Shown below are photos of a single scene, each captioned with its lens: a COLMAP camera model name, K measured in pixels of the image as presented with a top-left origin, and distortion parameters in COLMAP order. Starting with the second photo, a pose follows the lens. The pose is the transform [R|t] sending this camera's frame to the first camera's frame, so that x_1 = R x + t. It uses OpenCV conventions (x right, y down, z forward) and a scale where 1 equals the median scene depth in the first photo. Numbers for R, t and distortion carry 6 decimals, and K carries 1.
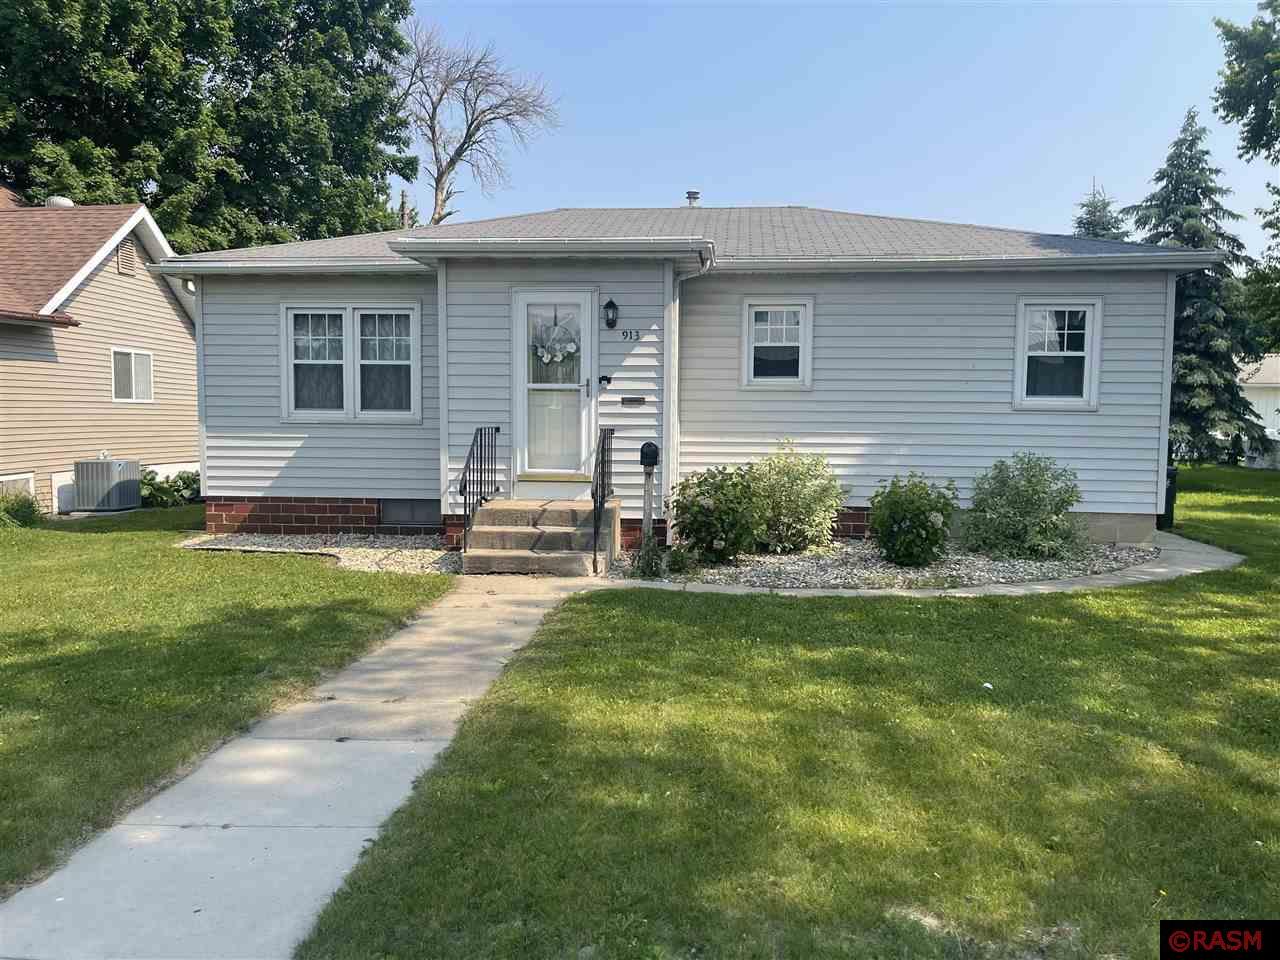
lens RADIAL K [[983.0, 0, 630.4], [0, 983.0, 477.7], [0, 0, 1]] dist [0.058520, -0.066263]
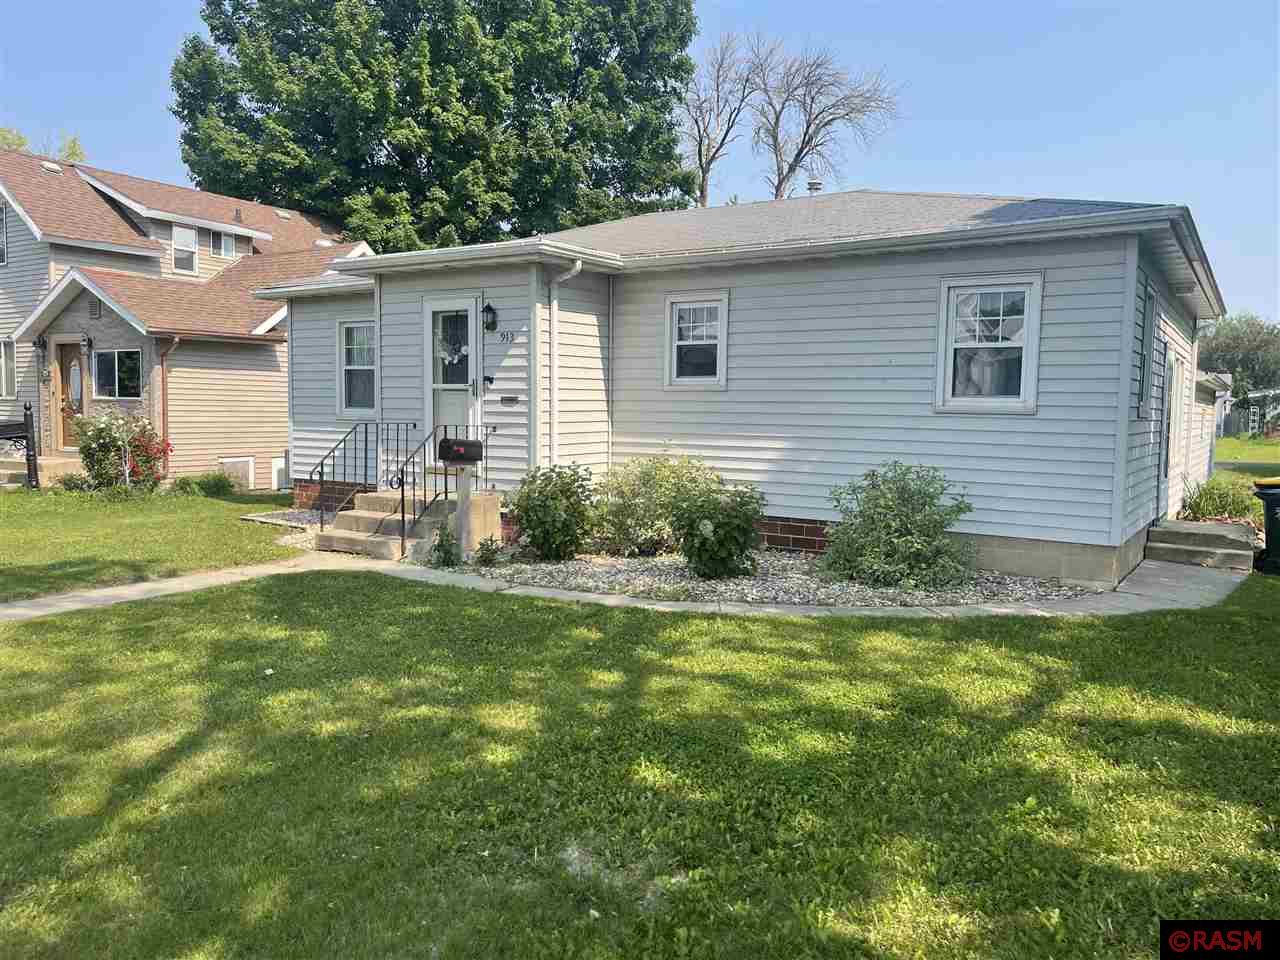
lens RADIAL K [[983.0, 0, 636.7], [0, 983.0, 483.0], [0, 0, 1]] dist [0.058520, -0.066263]
pose [[0.879200, 0.041274, -0.474663, 0.560422], [-0.041832, 0.999081, 0.009390, -0.005175], [0.474614, 0.011600, 0.880118, 0.132046]]
